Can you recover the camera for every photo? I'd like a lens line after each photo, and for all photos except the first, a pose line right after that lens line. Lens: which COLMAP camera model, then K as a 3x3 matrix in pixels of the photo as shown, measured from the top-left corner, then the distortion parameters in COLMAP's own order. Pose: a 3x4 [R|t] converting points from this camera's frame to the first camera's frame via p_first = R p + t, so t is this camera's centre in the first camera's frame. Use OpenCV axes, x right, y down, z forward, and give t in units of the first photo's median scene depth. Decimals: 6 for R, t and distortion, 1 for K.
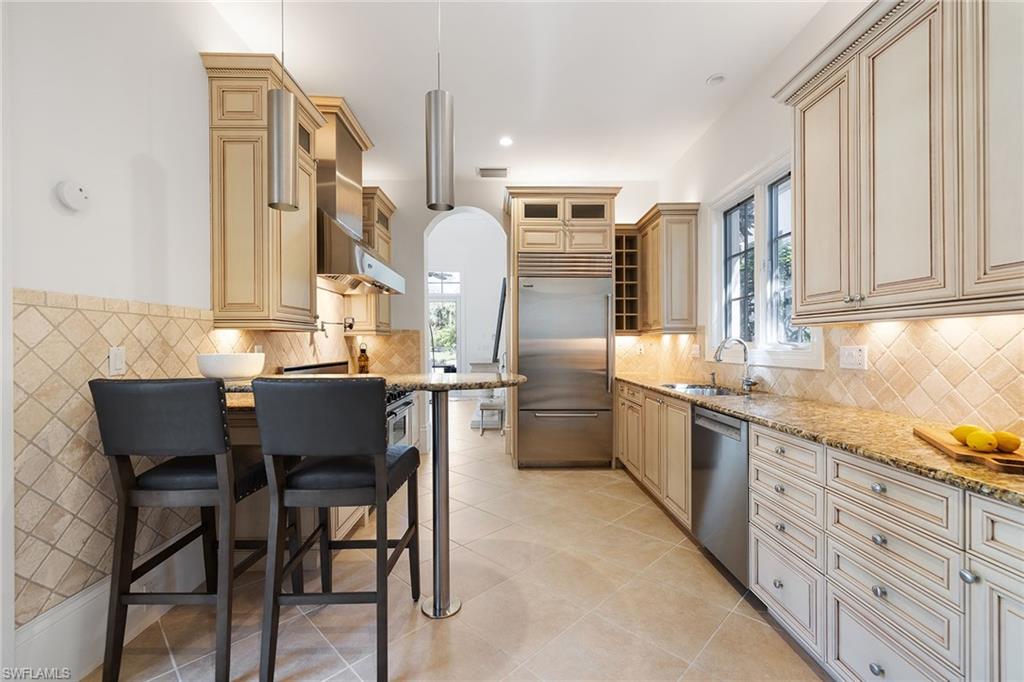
lens RADIAL K [[429.1, 0, 509.4], [0, 429.1, 344.0], [0, 0, 1]] dist [0.002170, 0.000305]
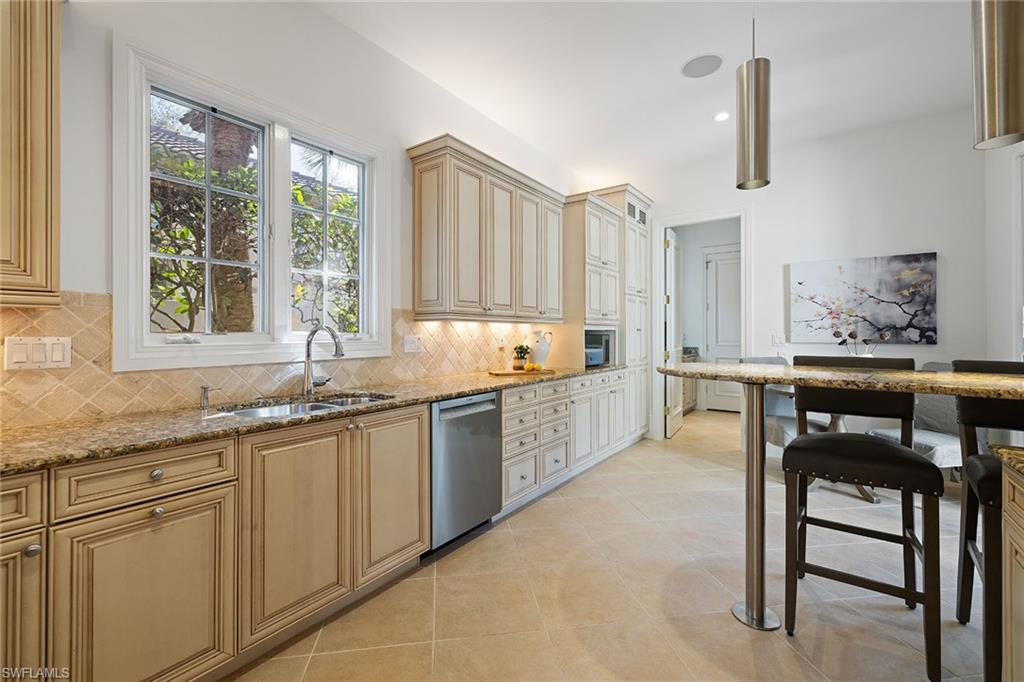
lens RADIAL K [[432.9, 0, 507.3], [0, 432.9, 329.8], [0, 0, 1]] dist [0.000733, 0.000141]
pose [[-0.802183, 0.008213, 0.597021, -0.178213], [0.003090, 0.999949, -0.009605, 0.000201], [-0.597070, -0.005860, -0.802168, 1.268688]]
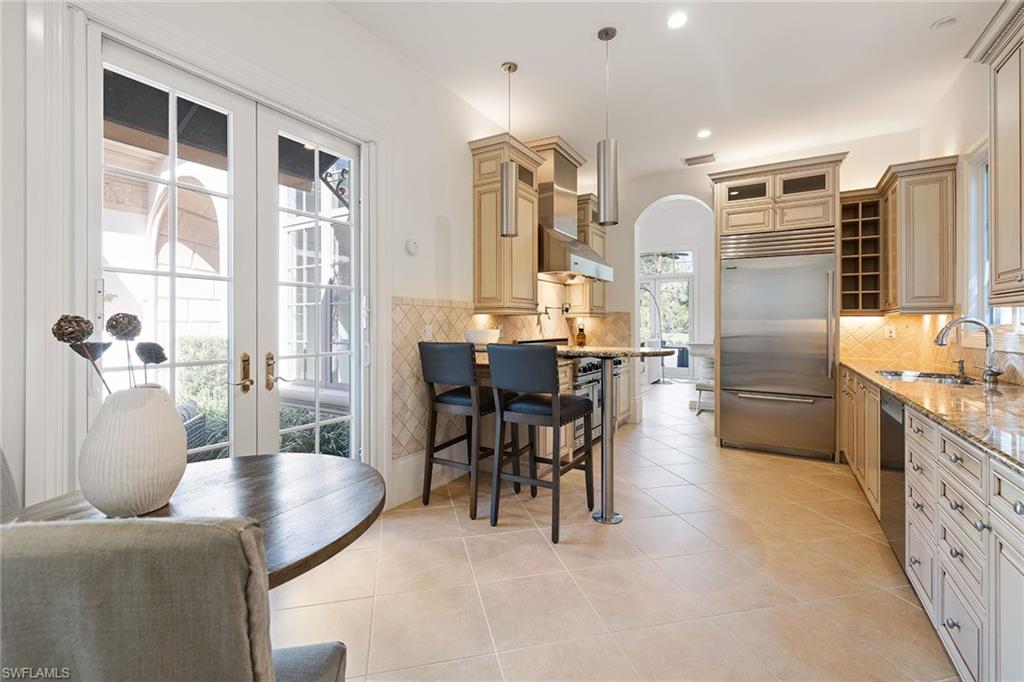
lens RADIAL K [[442.0, 0, 506.2], [0, 442.0, 323.5], [0, 0, 1]] dist [0.000847, 0.000190]
pose [[0.847351, 0.003531, -0.531022, 0.189344], [-0.004412, 0.999990, -0.000392, -0.000603], [0.531015, 0.002675, 0.847358, -0.217129]]
